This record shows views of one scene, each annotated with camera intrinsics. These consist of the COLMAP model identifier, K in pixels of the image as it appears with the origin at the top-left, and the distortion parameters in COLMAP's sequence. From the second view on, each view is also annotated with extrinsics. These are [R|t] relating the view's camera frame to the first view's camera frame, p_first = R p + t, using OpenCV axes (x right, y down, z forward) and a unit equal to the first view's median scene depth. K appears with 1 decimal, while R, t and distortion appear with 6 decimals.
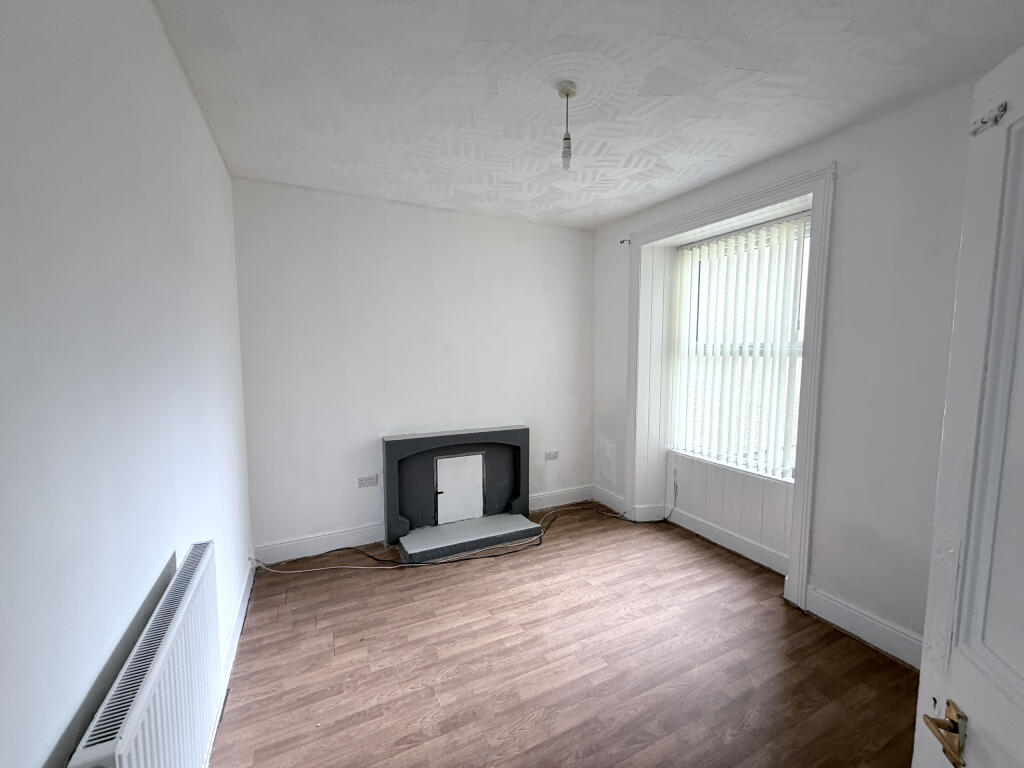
lens RADIAL K [[406.7, 0, 508.0], [0, 406.7, 385.7], [0, 0, 1]] dist [-0.000323, 0.000037]
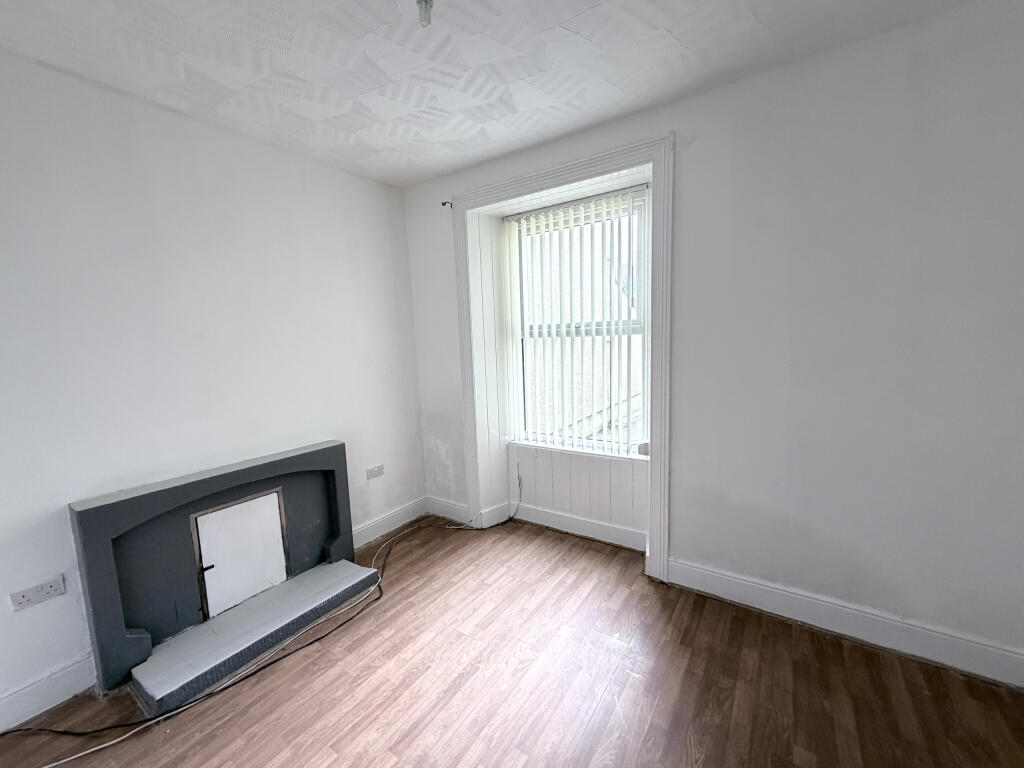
lens RADIAL K [[406.7, 0, 508.0], [0, 406.7, 385.7], [0, 0, 1]] dist [-0.000323, 0.000037]
pose [[0.865147, -0.089188, 0.493524, -0.054008], [0.079055, 0.996010, 0.041413, -0.008230], [-0.495249, 0.003187, 0.868745, 0.234902]]
